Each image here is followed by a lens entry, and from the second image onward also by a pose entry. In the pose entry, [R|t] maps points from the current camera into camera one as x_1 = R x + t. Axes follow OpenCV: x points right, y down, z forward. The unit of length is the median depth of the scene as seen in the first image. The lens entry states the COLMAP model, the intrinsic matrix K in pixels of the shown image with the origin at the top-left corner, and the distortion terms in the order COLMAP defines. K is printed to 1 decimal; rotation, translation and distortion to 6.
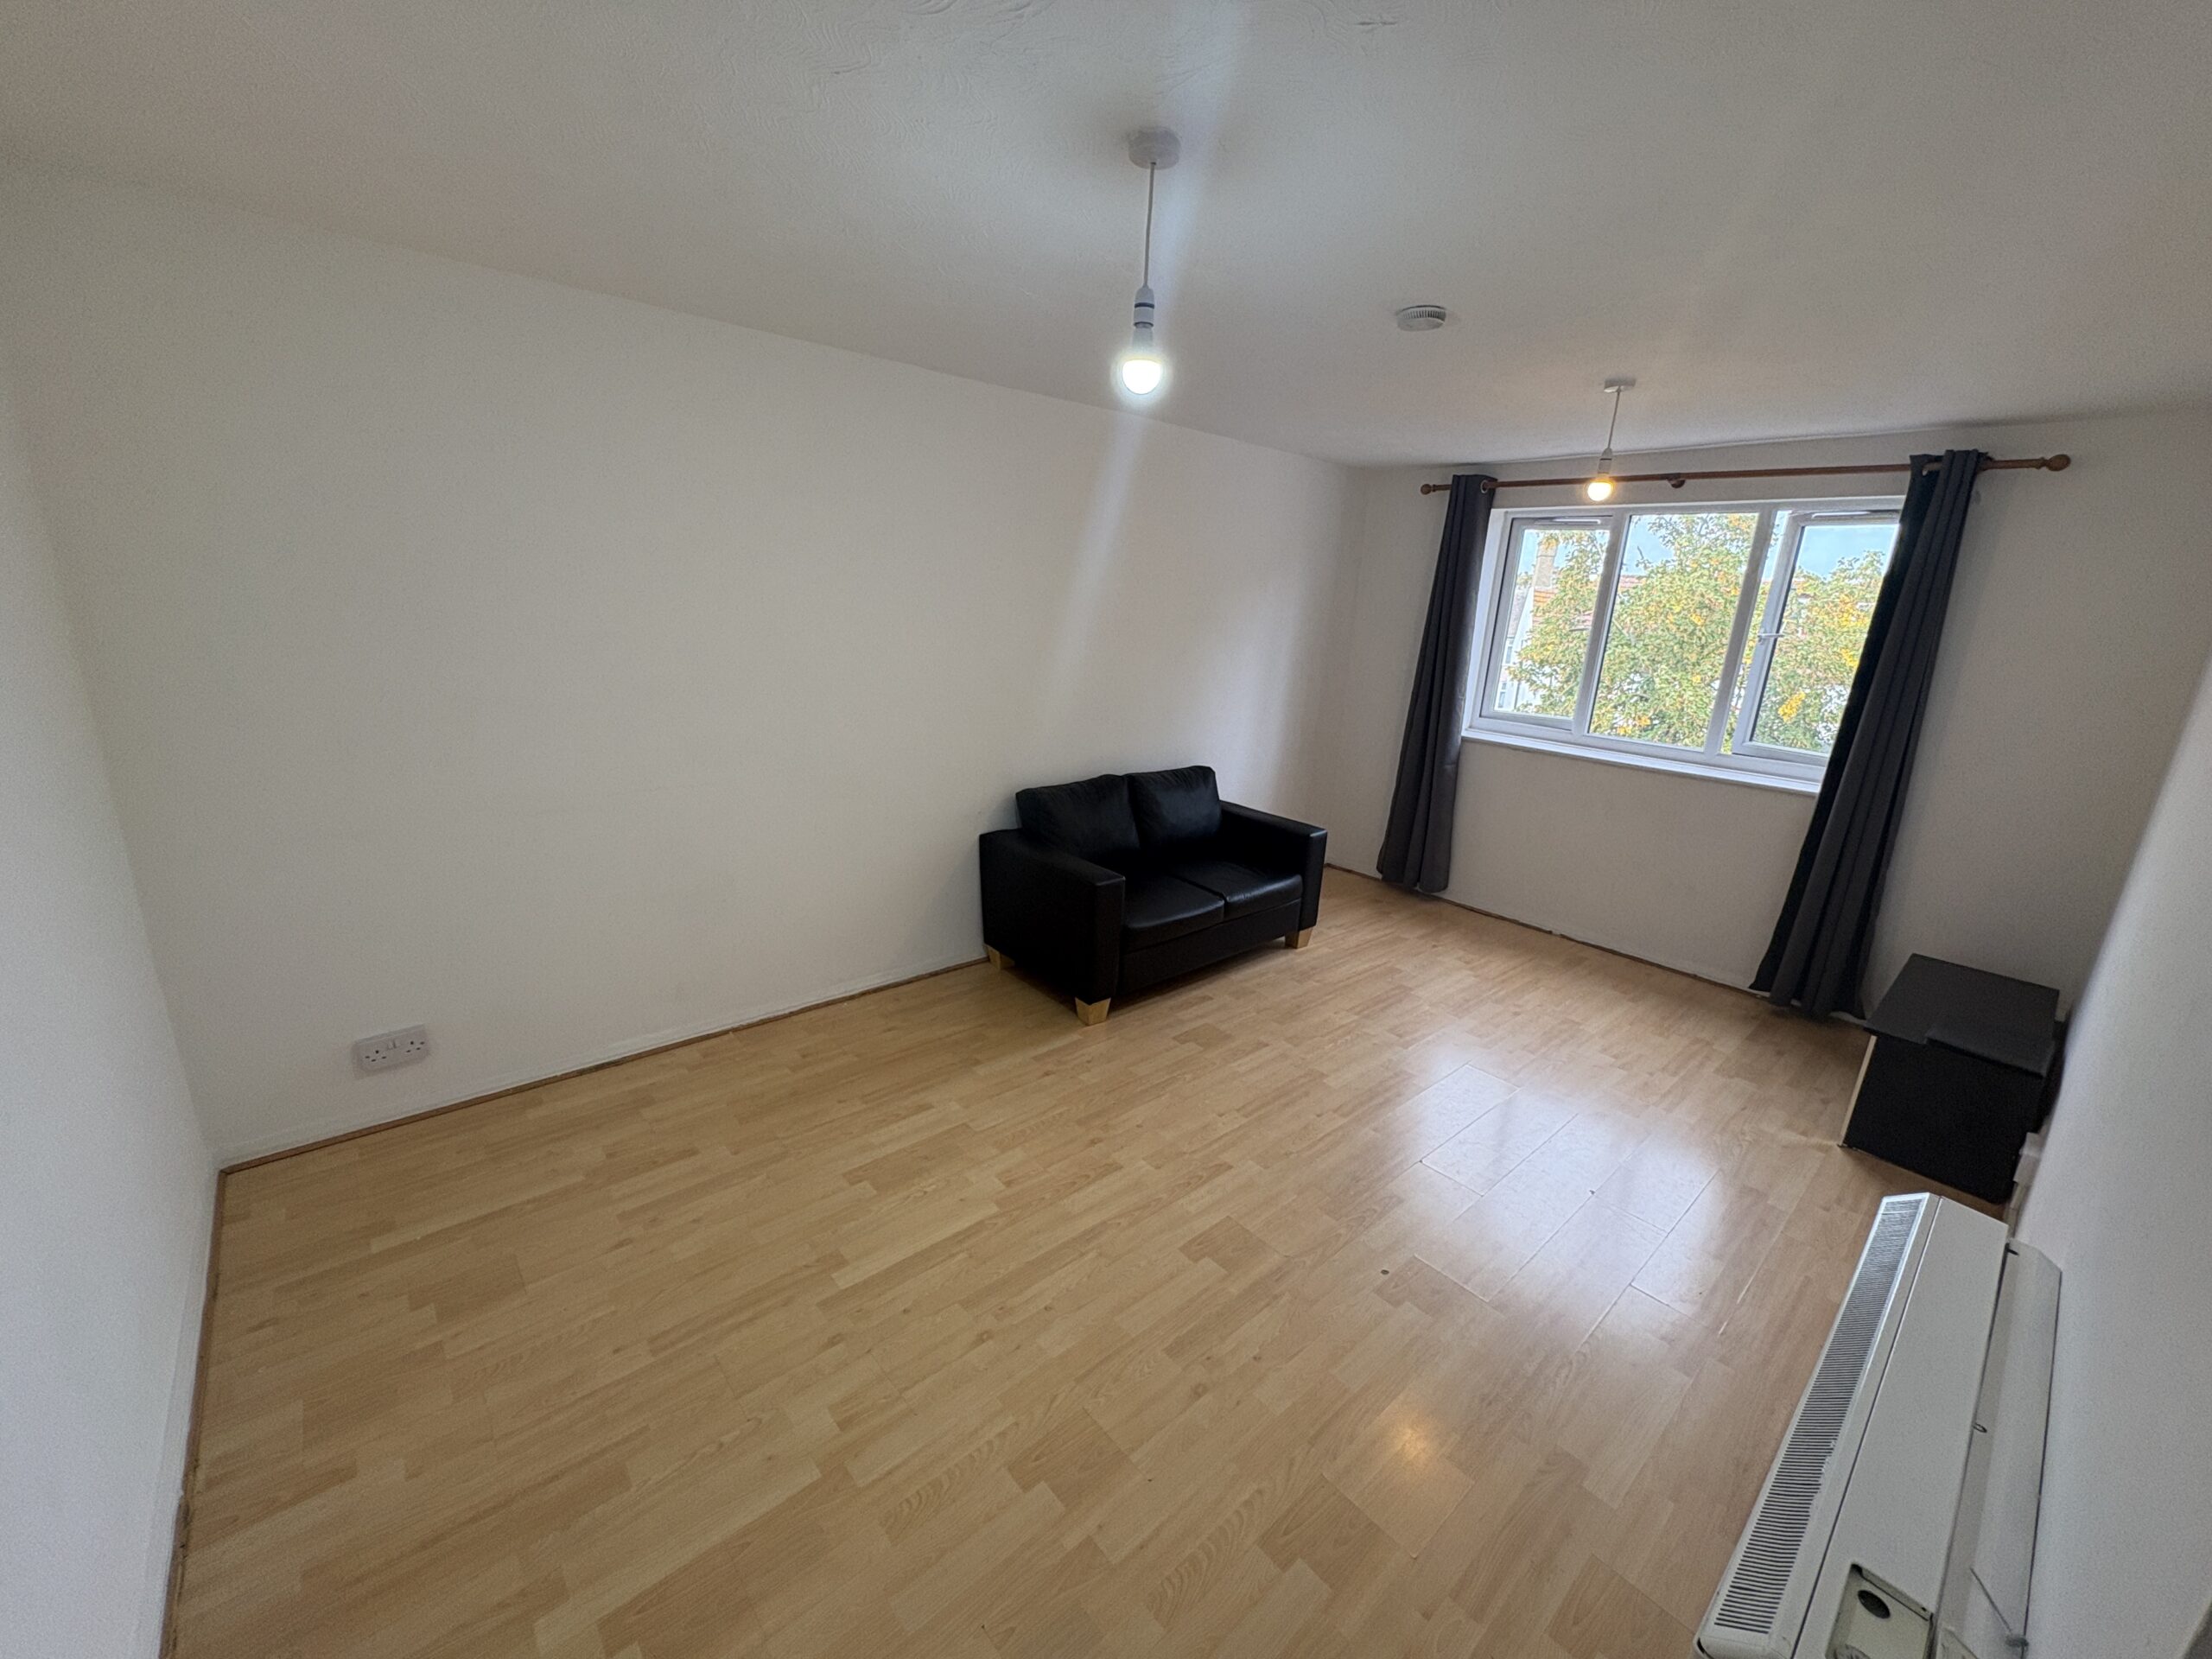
lens RADIAL K [[887.9, 0, 1106.0], [0, 887.9, 829.5], [0, 0, 1]] dist [0.000381, 0.000383]
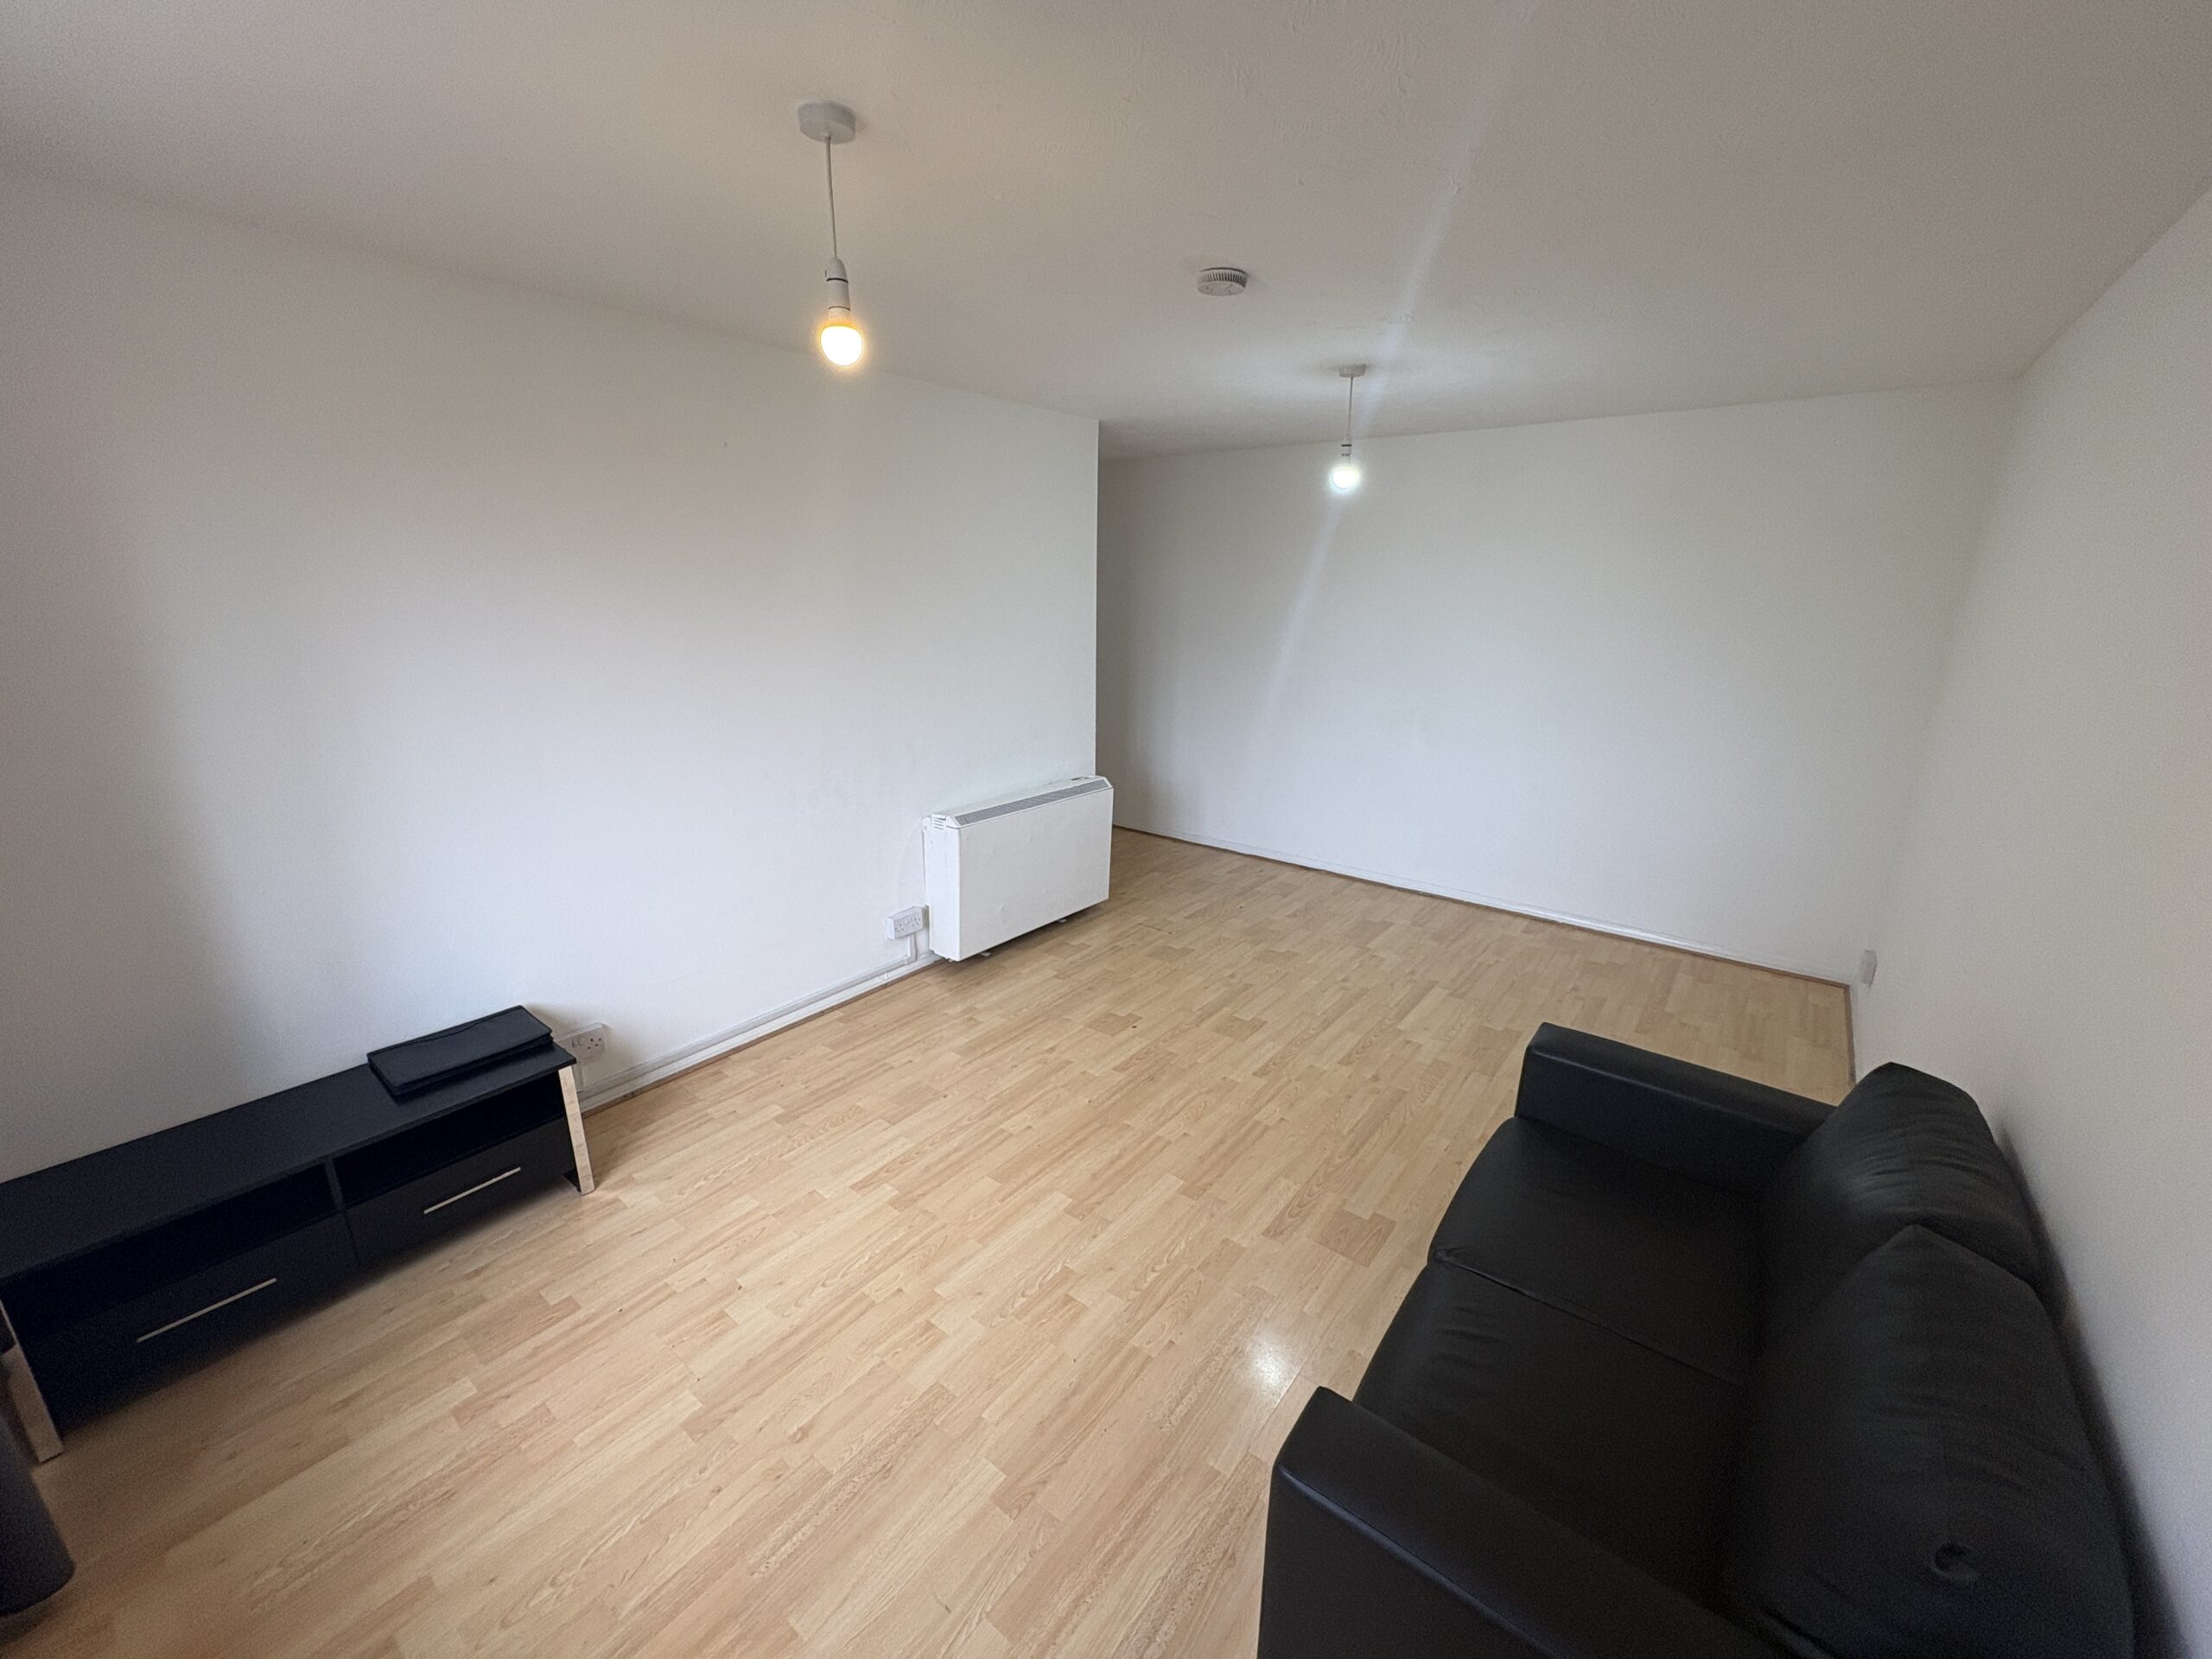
lens RADIAL K [[887.9, 0, 1106.0], [0, 887.9, 829.5], [0, 0, 1]] dist [0.000381, 0.000383]
pose [[-0.980462, -0.007710, -0.196558, 0.585012], [-0.108066, 0.856050, 0.505471, -0.484473], [0.164366, 0.516836, -0.840157, 1.846625]]
